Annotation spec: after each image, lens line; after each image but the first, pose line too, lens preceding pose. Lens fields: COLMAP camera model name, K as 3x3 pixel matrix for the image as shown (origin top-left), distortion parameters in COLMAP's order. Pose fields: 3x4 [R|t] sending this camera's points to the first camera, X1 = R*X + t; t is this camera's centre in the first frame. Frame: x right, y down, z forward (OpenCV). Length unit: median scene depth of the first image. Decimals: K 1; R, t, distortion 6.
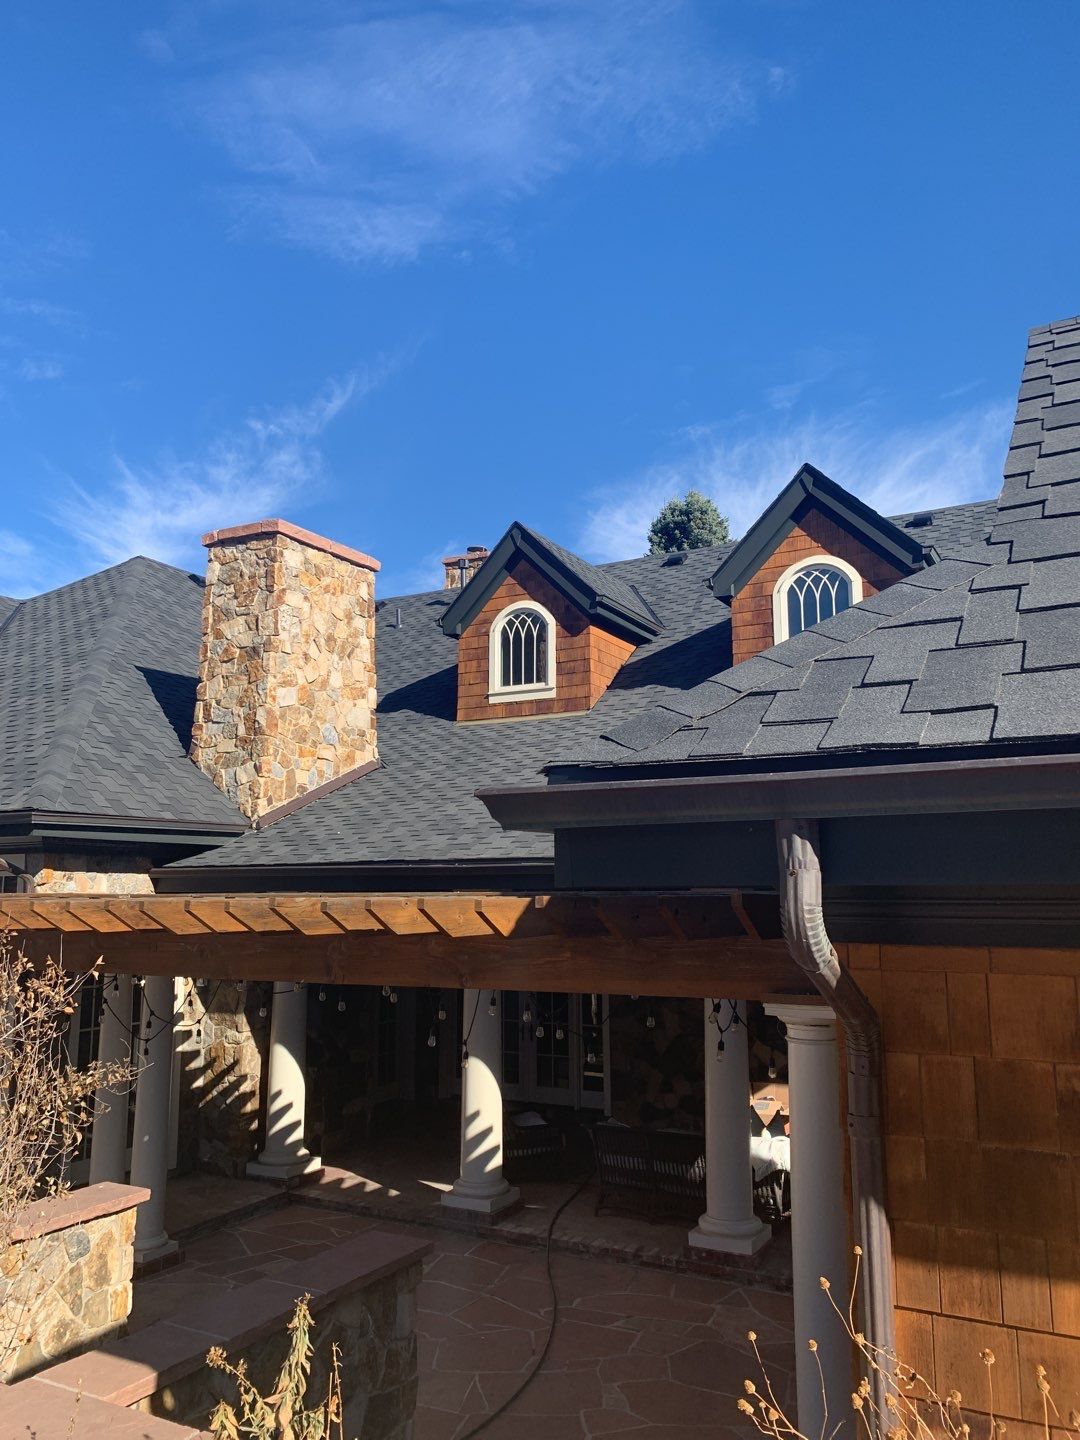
lens RADIAL K [[1086.6, 0, 515.9], [0, 1086.6, 721.8], [0, 0, 1]] dist [0.076713, -0.277678]
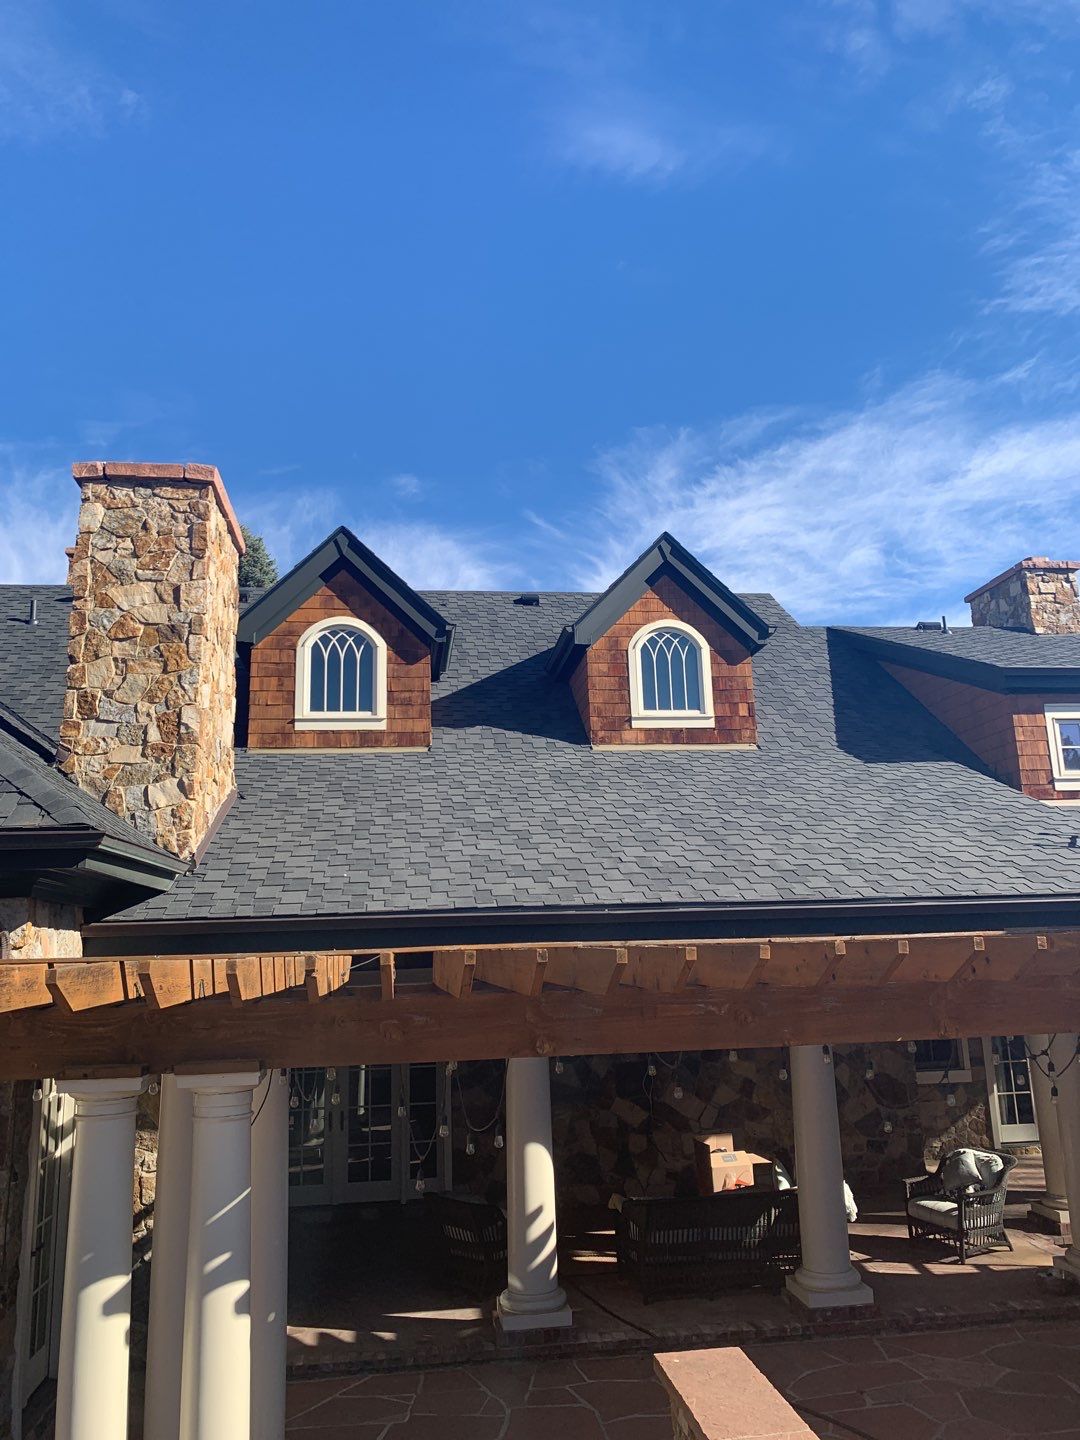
lens RADIAL K [[1116.3, 0, 541.1], [0, 1116.3, 702.1], [0, 0, 1]] dist [0.046007, -0.085908]
pose [[0.796328, 0.108757, 0.595007, -0.481723], [-0.064822, 0.993382, -0.094818, 0.039315], [-0.601382, 0.036937, 0.798108, 0.230211]]
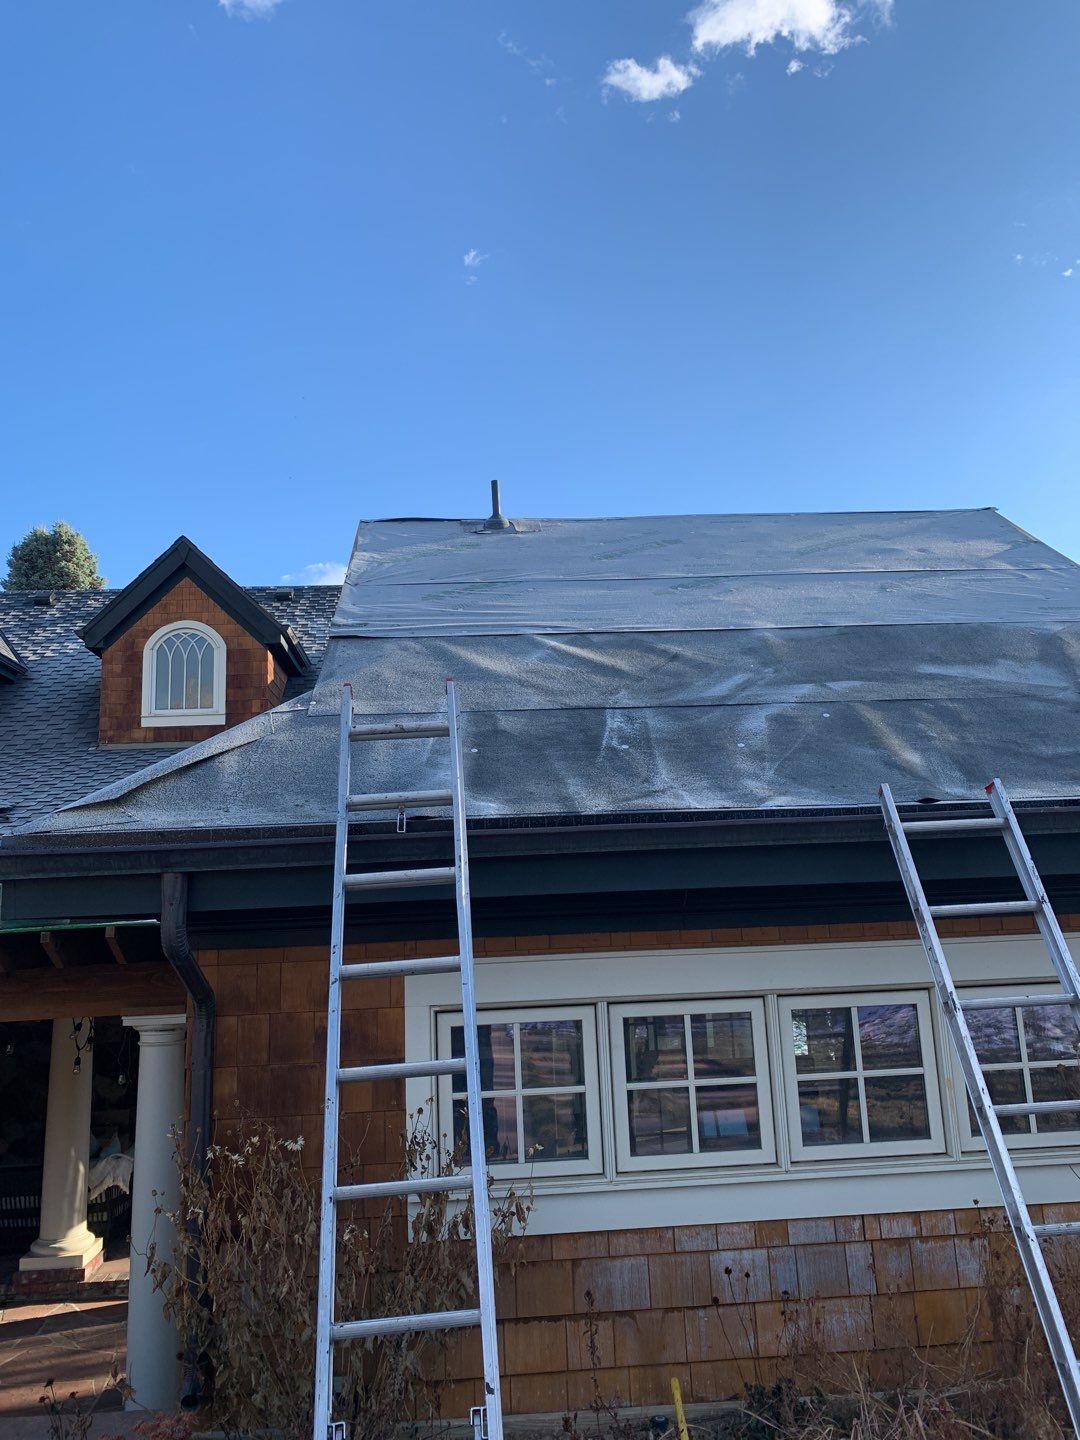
lens RADIAL K [[1086.6, 0, 515.9], [0, 1086.6, 721.8], [0, 0, 1]] dist [0.076713, -0.277678]
pose [[0.838898, 0.073194, 0.539345, -0.030784], [-0.051970, 0.997161, -0.054490, -0.010122], [-0.541802, 0.017681, 0.840320, -0.096498]]
